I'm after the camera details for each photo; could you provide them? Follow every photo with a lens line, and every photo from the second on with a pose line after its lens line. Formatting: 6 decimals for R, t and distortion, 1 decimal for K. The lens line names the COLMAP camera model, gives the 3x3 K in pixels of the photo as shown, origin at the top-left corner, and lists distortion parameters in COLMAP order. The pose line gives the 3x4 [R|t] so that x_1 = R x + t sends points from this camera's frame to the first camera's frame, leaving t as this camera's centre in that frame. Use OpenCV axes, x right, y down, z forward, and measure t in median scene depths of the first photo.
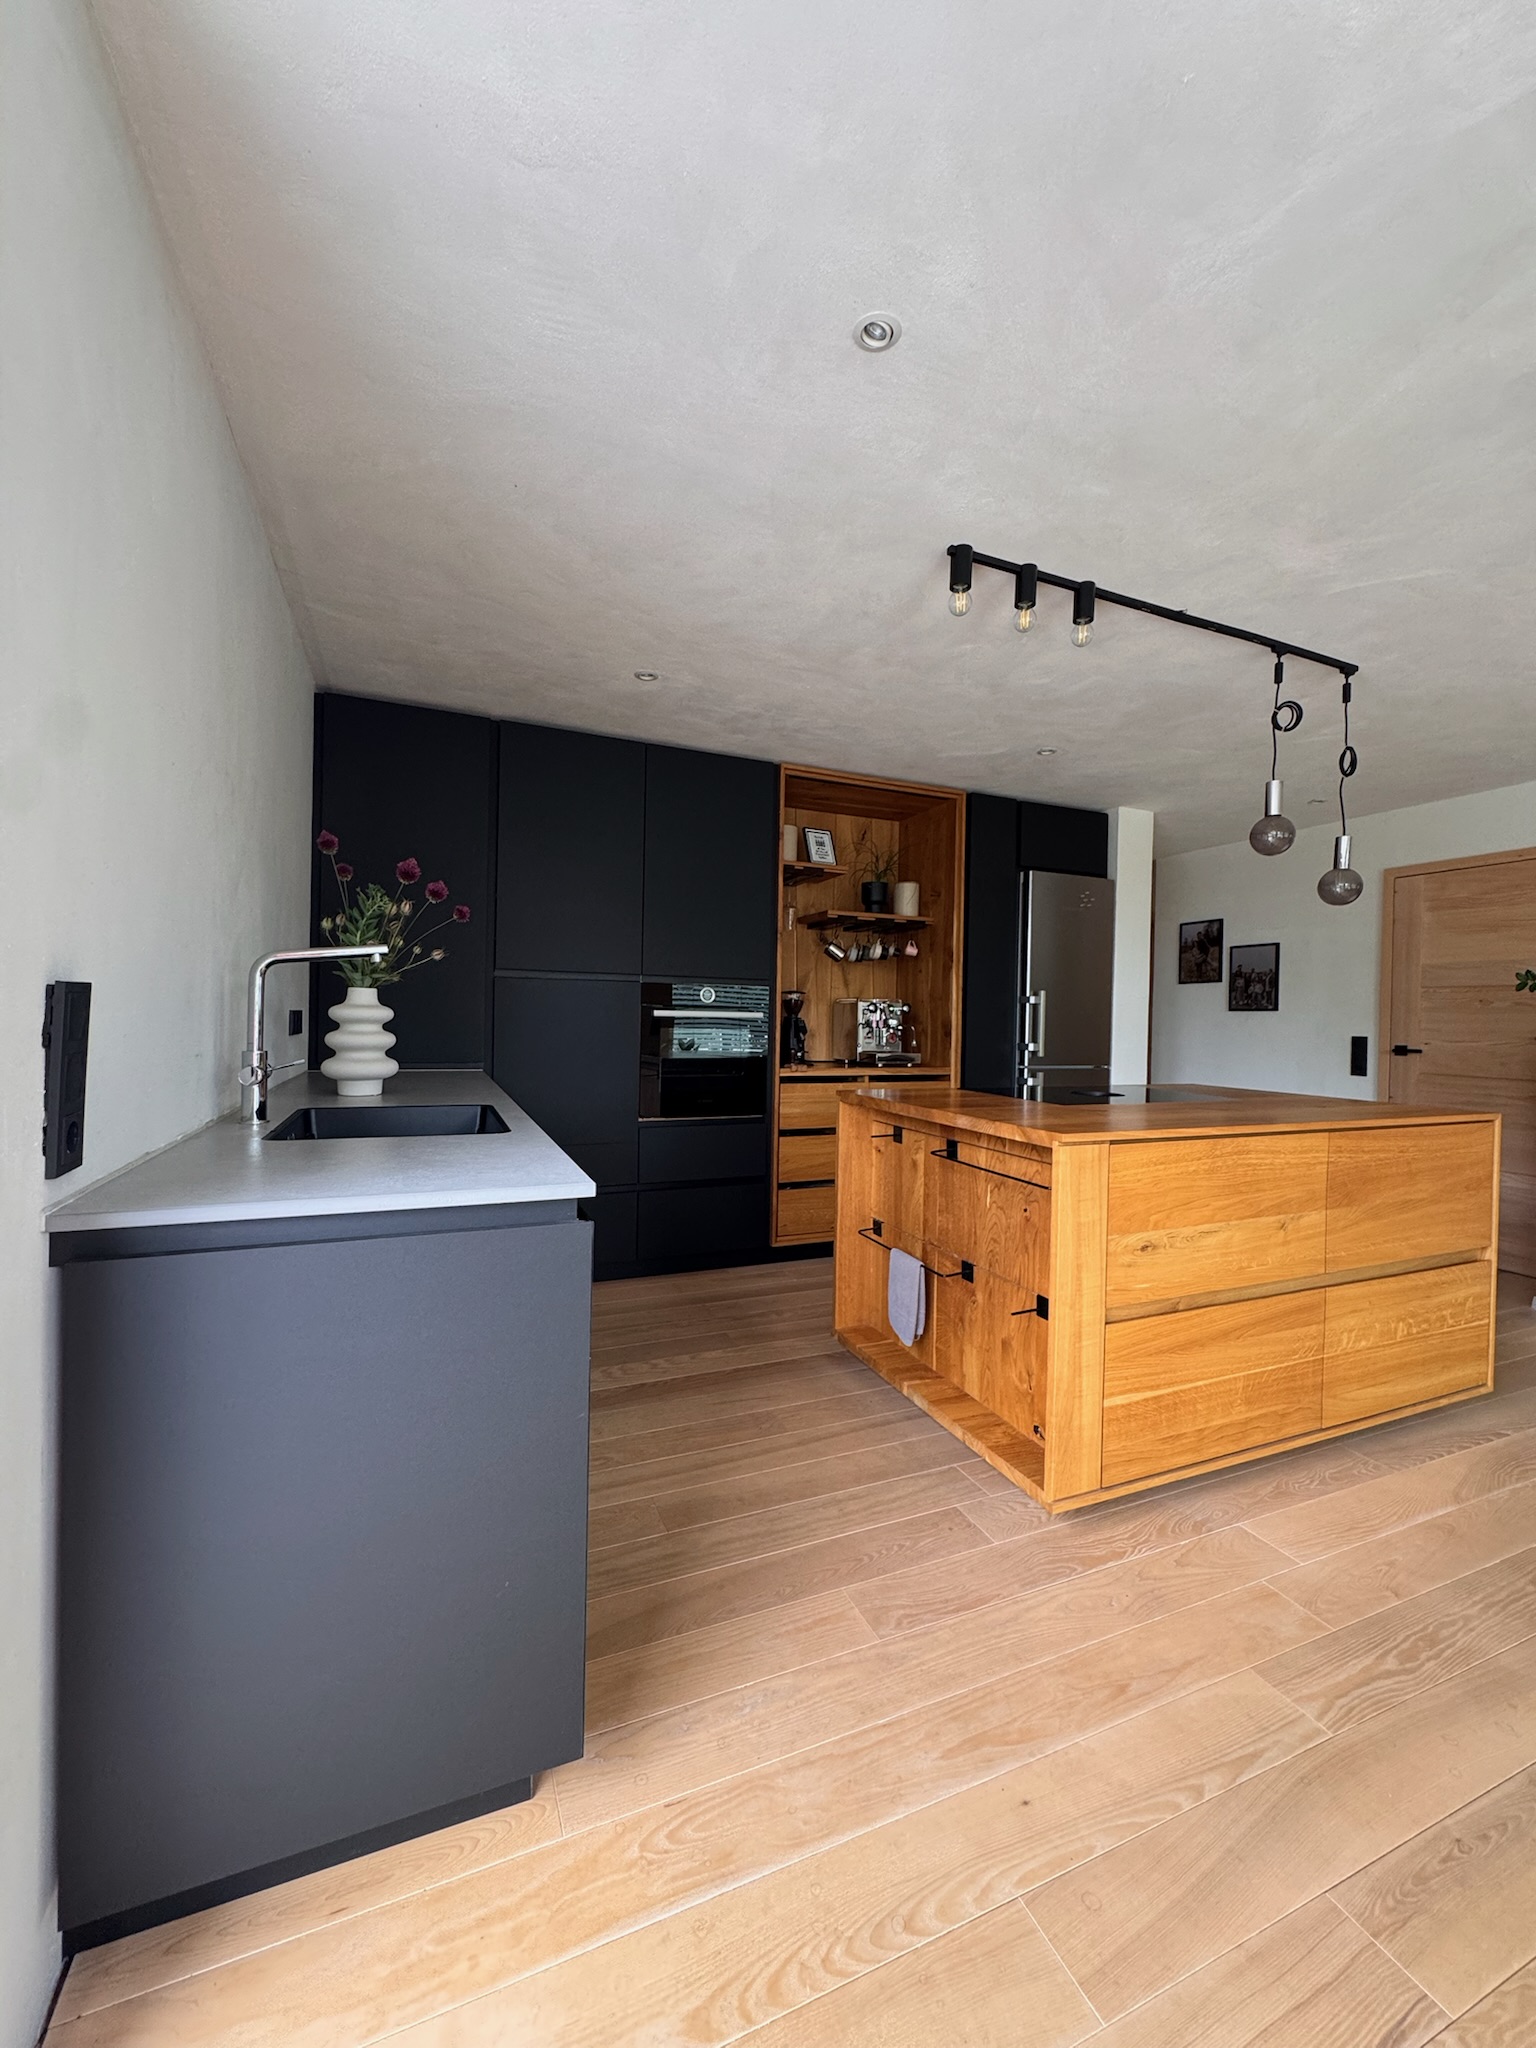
lens RADIAL K [[817.2, 0, 768.0], [0, 817.2, 1024.0], [0, 0, 1]] dist [-0.002013, 0.000236]
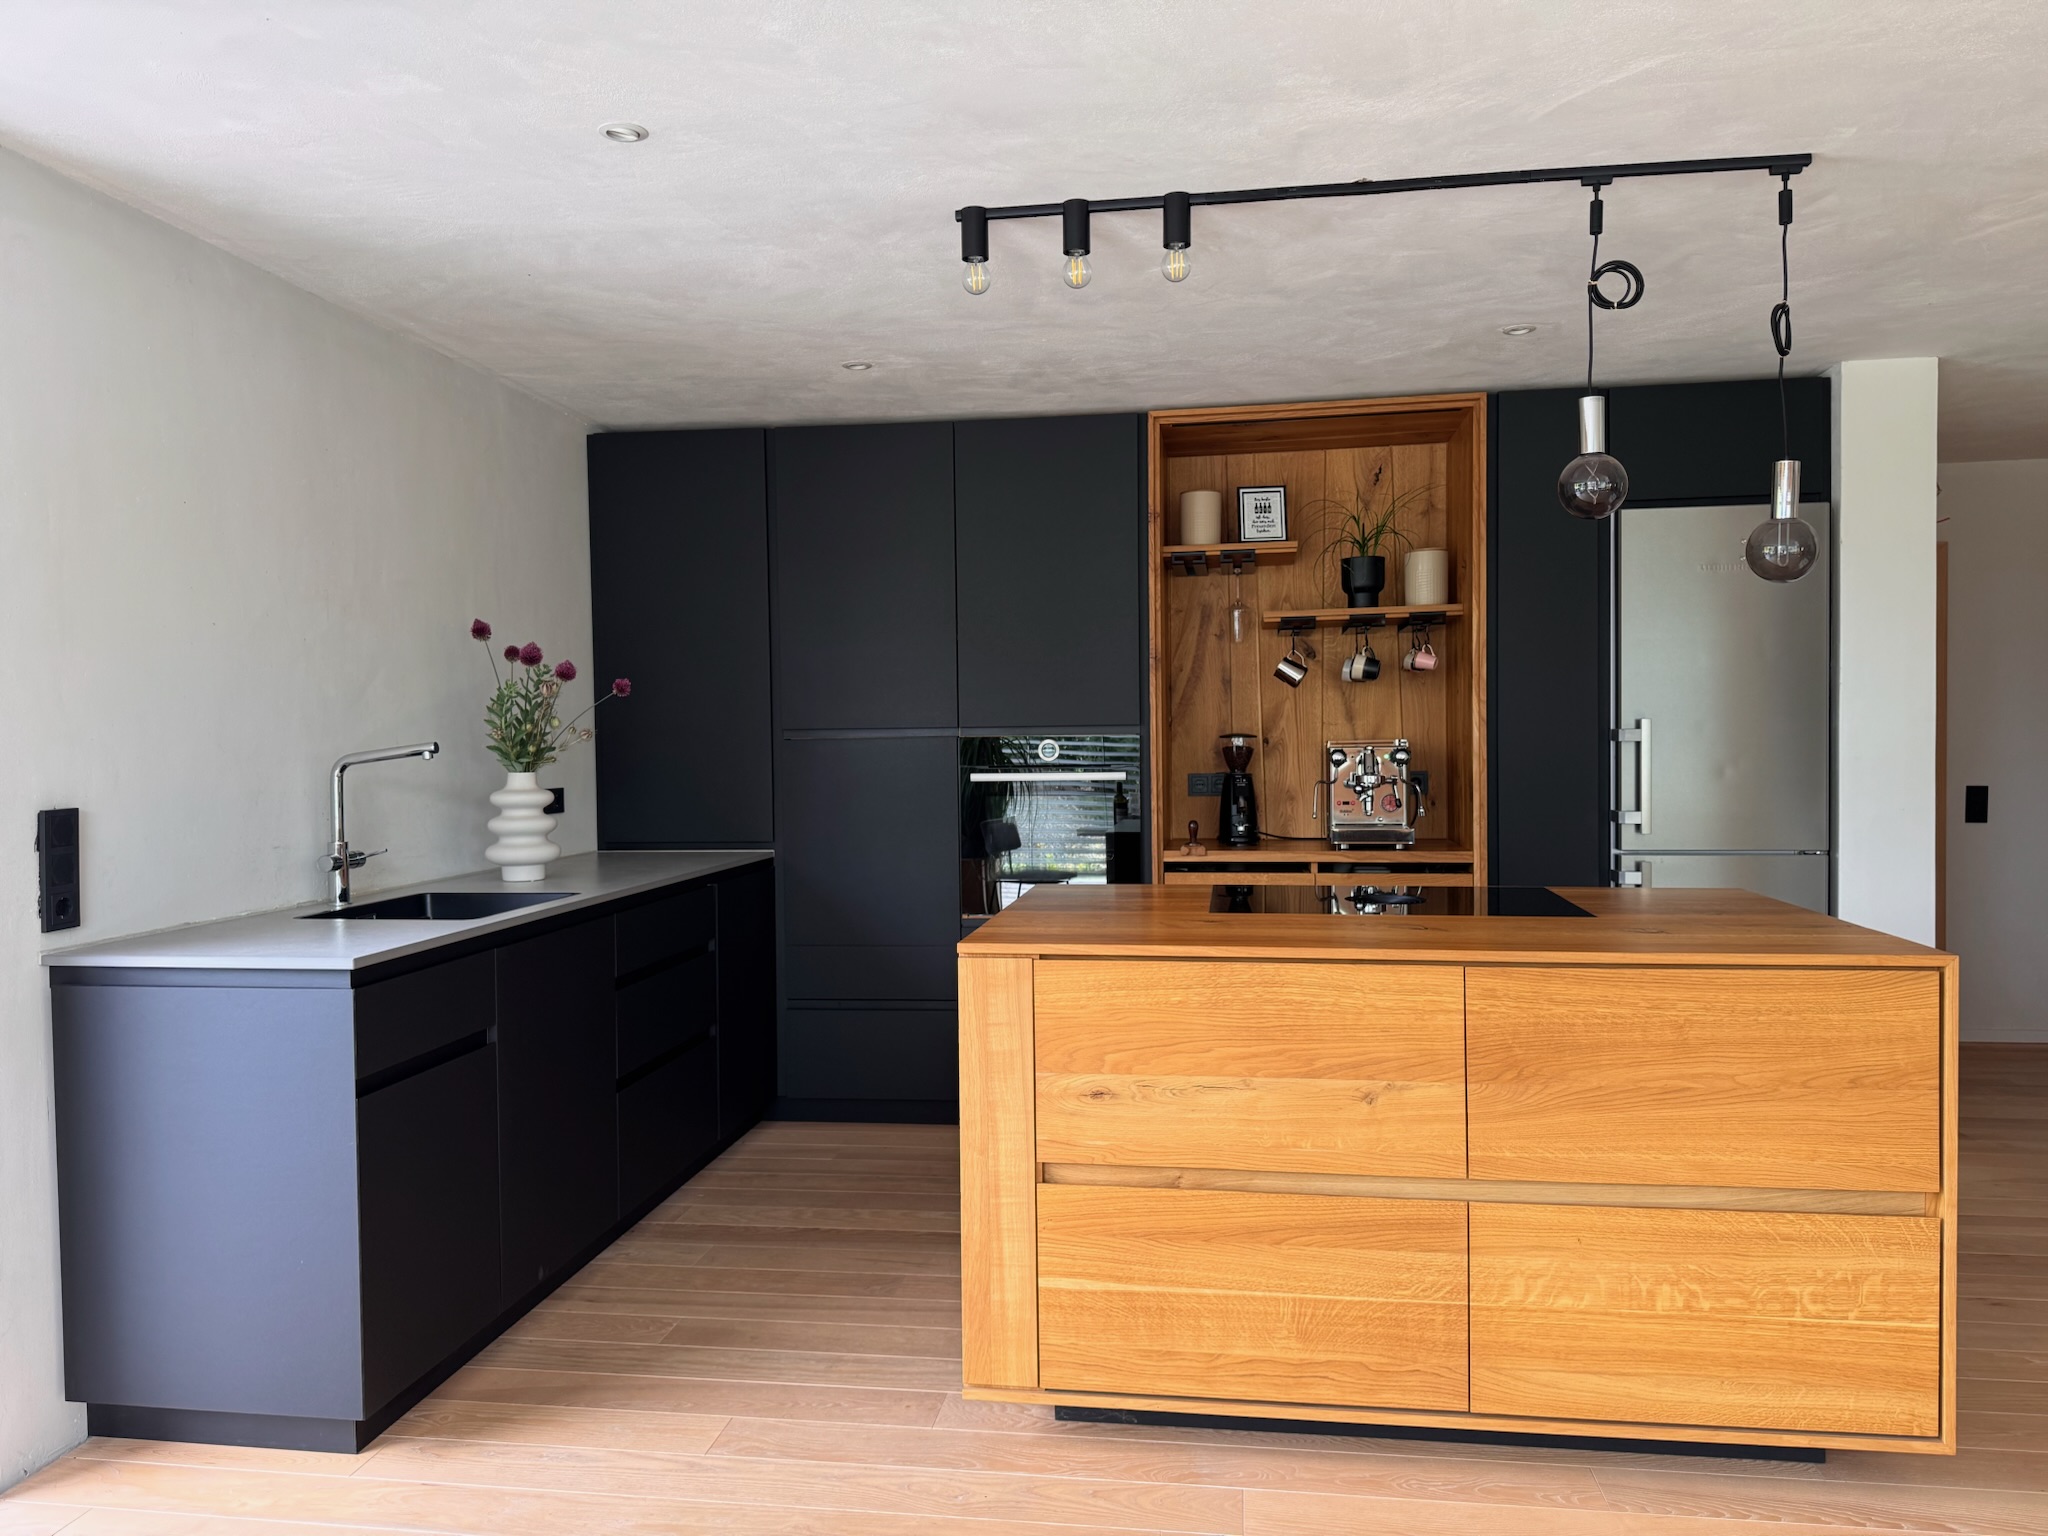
lens RADIAL K [[1450.1, 0, 1036.7], [0, 1450.1, 773.8], [0, 0, 1]] dist [0.125722, -0.232316]
pose [[0.851494, -0.017675, -0.524066, 0.948174], [0.025774, 0.999634, 0.008163, -0.039816], [0.523730, -0.020458, 0.851639, -0.182559]]
